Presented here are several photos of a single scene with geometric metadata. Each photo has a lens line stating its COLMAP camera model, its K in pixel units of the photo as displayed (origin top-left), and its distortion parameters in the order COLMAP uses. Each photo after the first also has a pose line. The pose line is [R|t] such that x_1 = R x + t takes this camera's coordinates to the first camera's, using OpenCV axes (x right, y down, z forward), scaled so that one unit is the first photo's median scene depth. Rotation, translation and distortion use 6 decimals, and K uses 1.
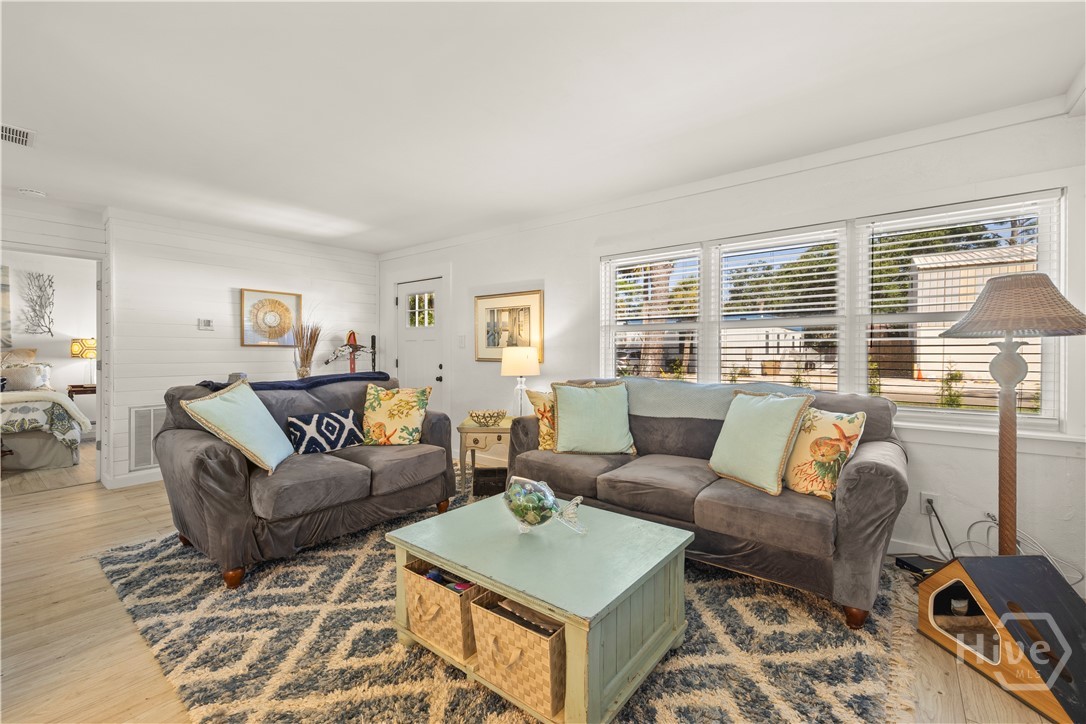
lens RADIAL K [[453.9, 0, 544.4], [0, 453.9, 356.1], [0, 0, 1]] dist [-0.000409, -0.000461]
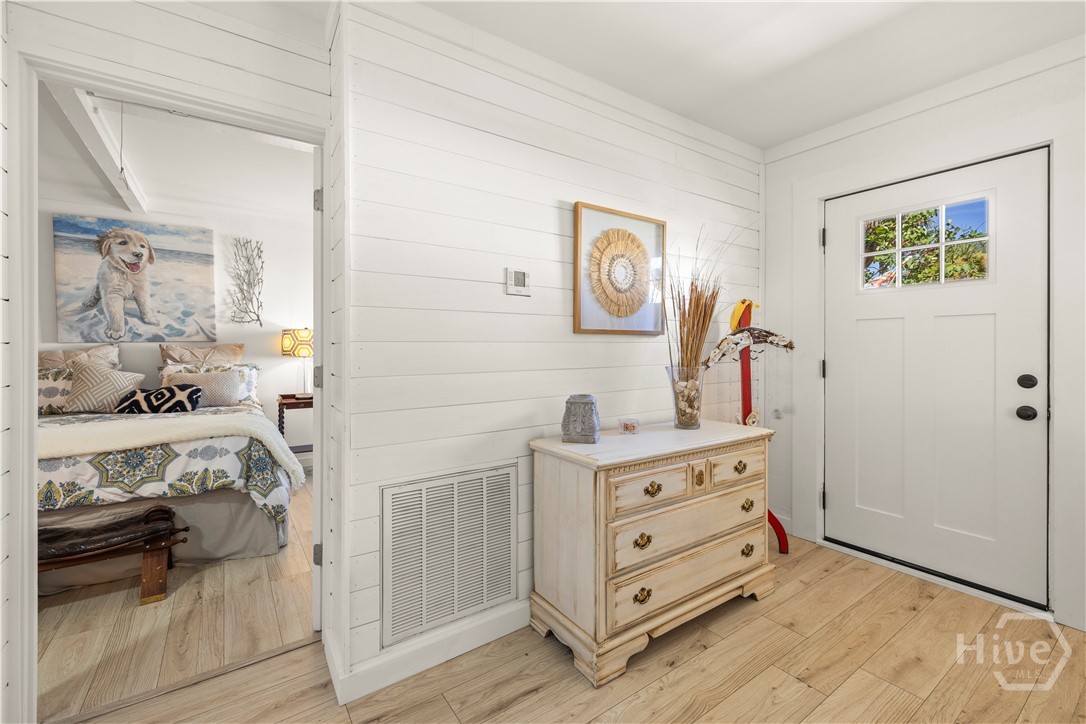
lens RADIAL K [[459.1, 0, 545.0], [0, 459.1, 348.9], [0, 0, 1]] dist [0.000696, -0.000022]
pose [[0.954009, -0.004439, -0.299747, -0.537683], [0.003115, 0.999983, -0.004896, -0.003818], [0.299763, 0.003737, 0.954006, 0.539552]]
